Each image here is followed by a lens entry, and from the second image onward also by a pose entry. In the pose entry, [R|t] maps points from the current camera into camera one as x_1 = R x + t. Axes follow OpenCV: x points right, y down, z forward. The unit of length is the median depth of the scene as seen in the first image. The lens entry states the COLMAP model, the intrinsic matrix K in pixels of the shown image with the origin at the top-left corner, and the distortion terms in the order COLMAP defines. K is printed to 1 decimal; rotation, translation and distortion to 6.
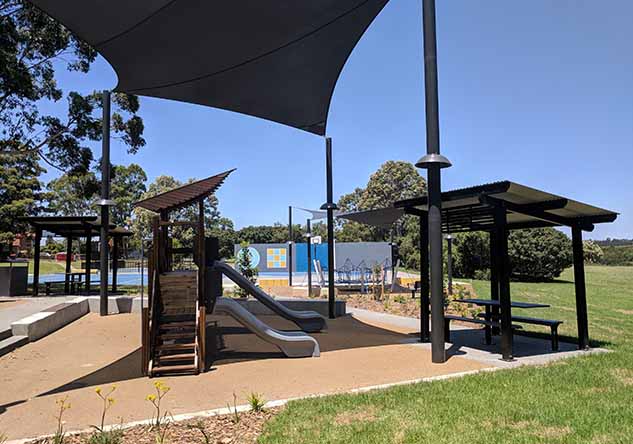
lens RADIAL K [[486.2, 0, 316.5], [0, 486.2, 222.0], [0, 0, 1]] dist [0.008482, 0.000181]
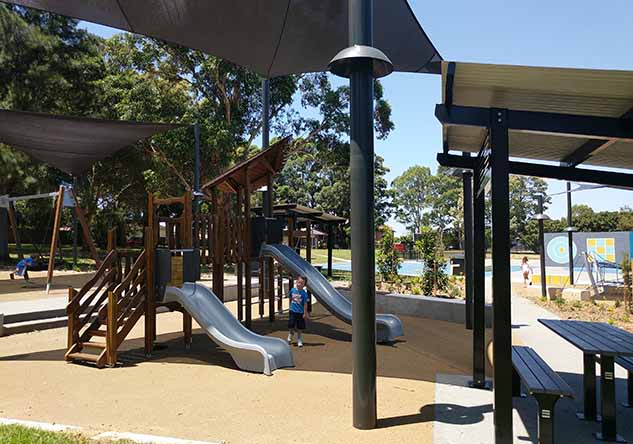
lens RADIAL K [[475.6, 0, 316.5], [0, 475.6, 222.0], [0, 0, 1]] dist [-0.003554, -0.001813]
pose [[0.725833, -0.024543, -0.687433, 0.086831], [0.035026, 0.999386, 0.001302, 0.008130], [0.686979, -0.025023, 0.726246, 0.087228]]
